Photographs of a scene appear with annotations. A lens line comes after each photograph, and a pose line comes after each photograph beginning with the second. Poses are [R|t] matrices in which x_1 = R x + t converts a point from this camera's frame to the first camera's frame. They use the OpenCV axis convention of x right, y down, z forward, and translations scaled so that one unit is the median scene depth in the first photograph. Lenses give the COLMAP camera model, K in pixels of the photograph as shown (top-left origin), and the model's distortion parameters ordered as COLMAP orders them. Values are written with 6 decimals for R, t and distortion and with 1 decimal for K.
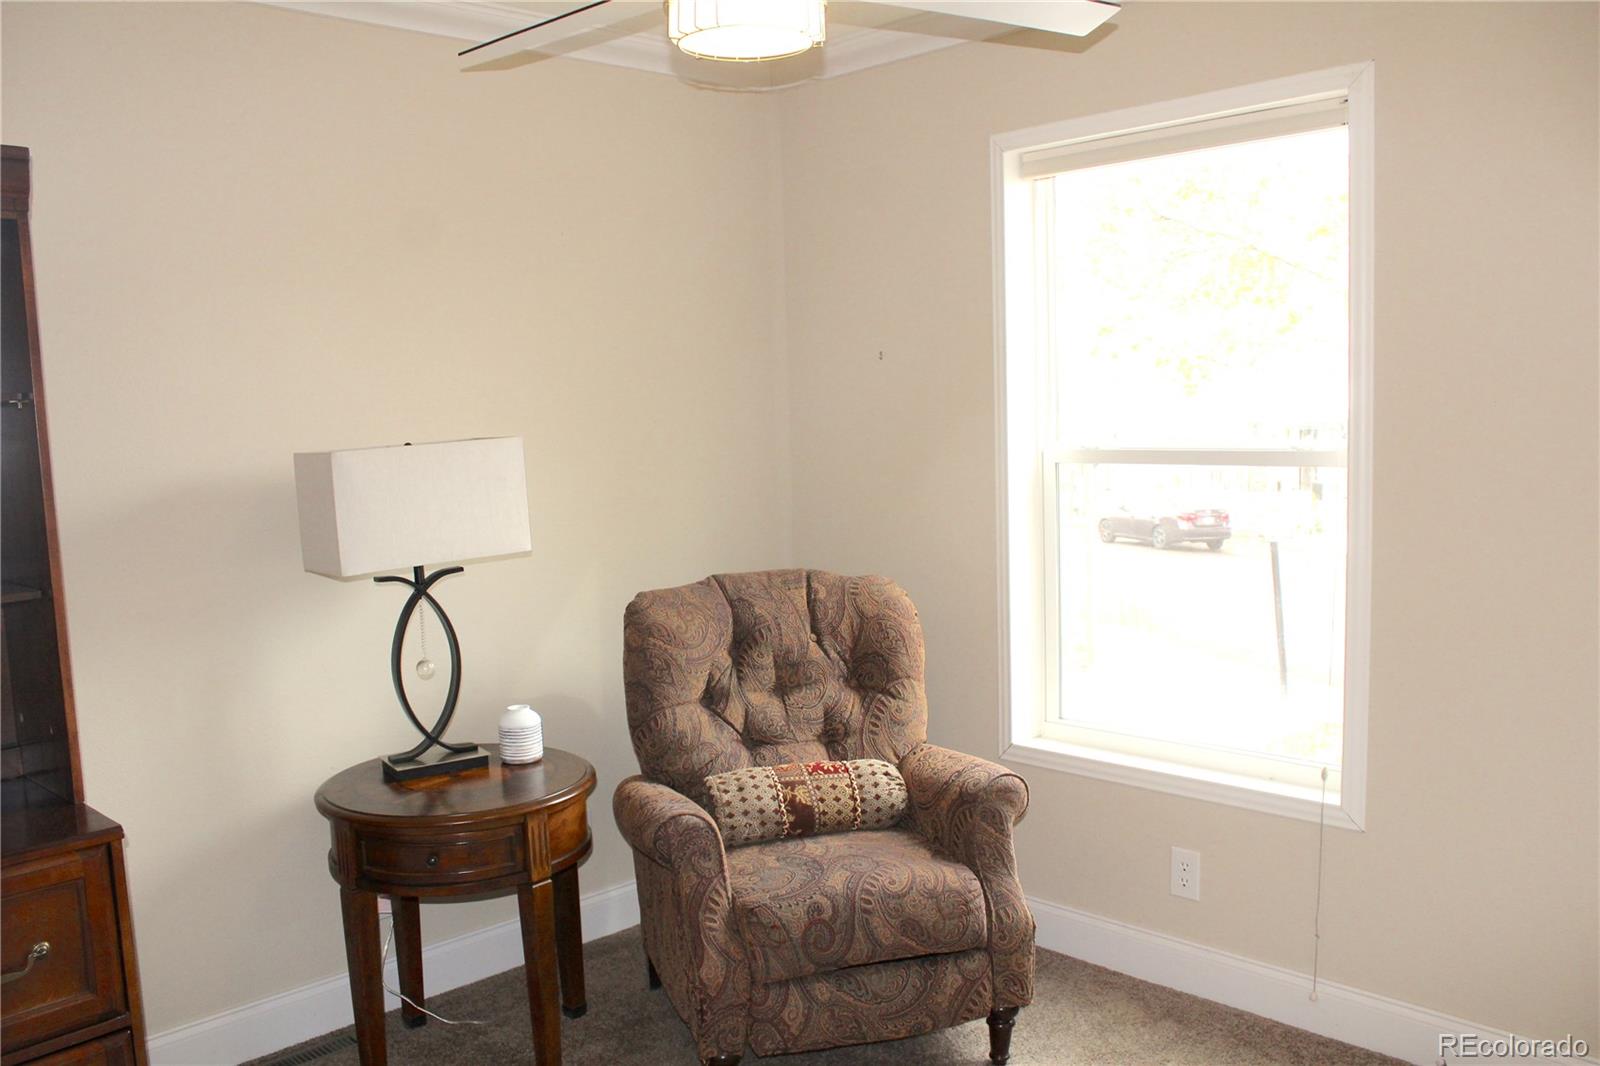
lens RADIAL K [[1331.6, 0, 799.3], [0, 1331.6, 533.4], [0, 0, 1]] dist [-0.148355, 0.092487]
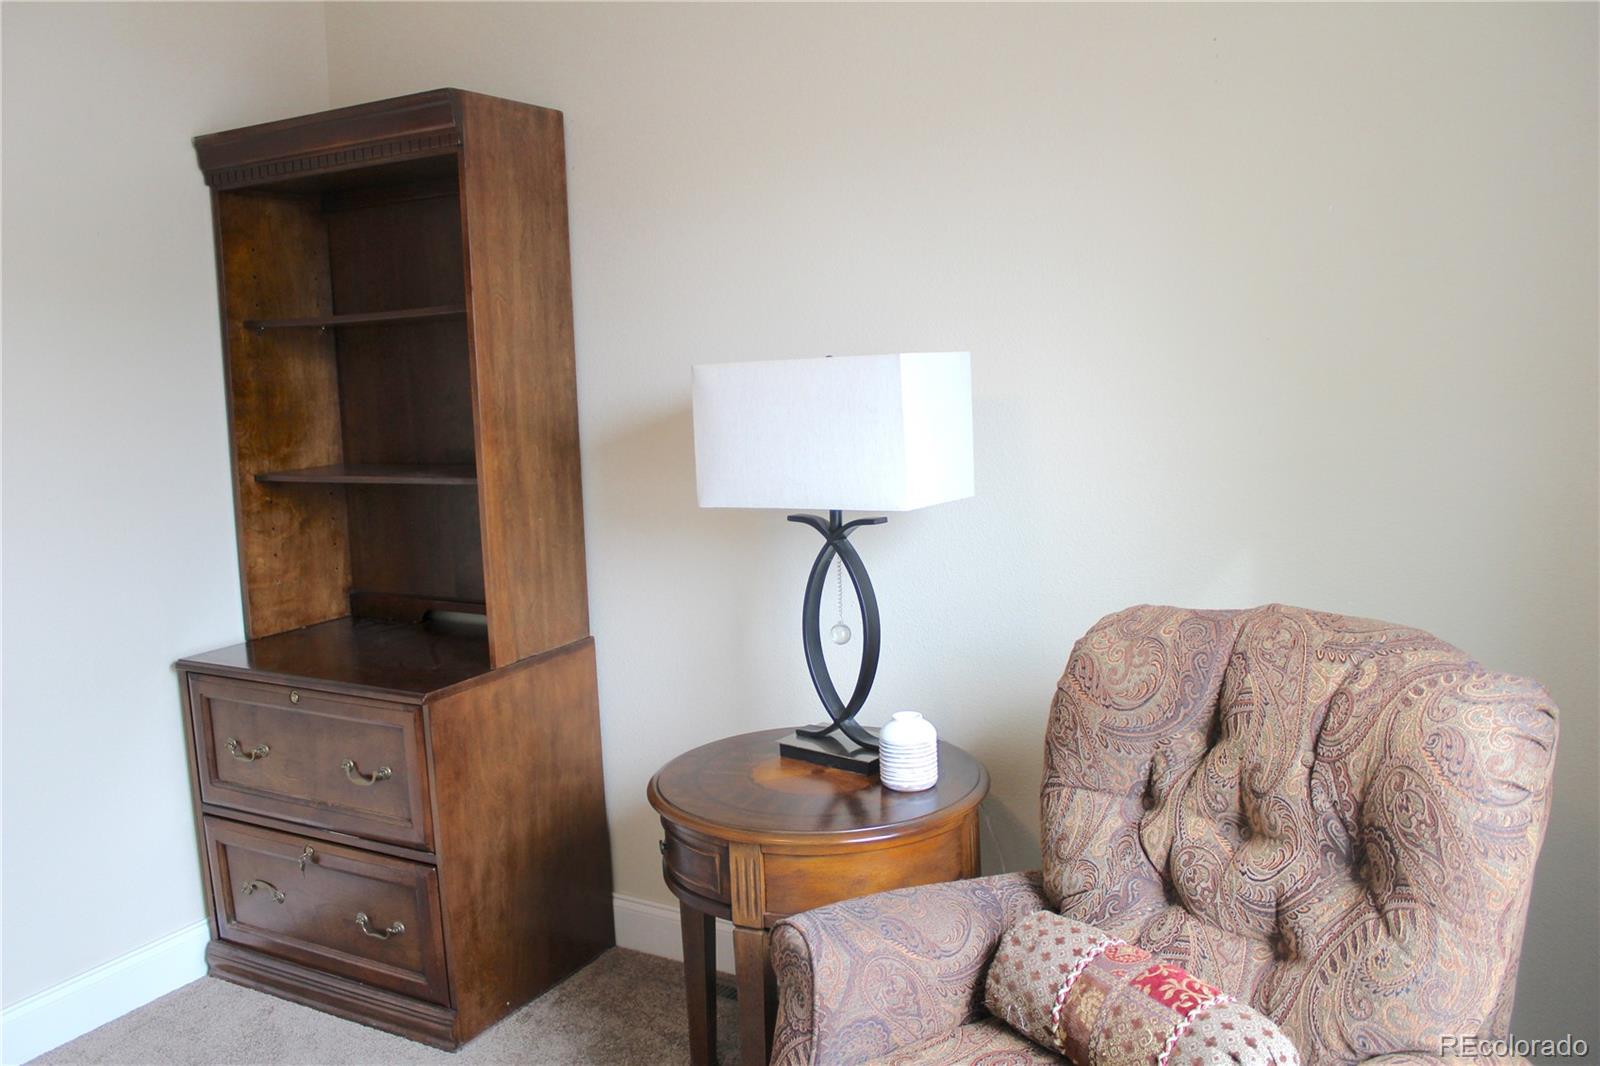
lens RADIAL K [[1331.6, 0, 798.7], [0, 1331.6, 535.0], [0, 0, 1]] dist [-0.148355, 0.092487]
pose [[0.268328, 0.167563, -0.948643, 0.442791], [-0.061068, 0.985734, 0.156841, -0.079600], [0.961390, 0.015847, 0.274733, 0.685751]]
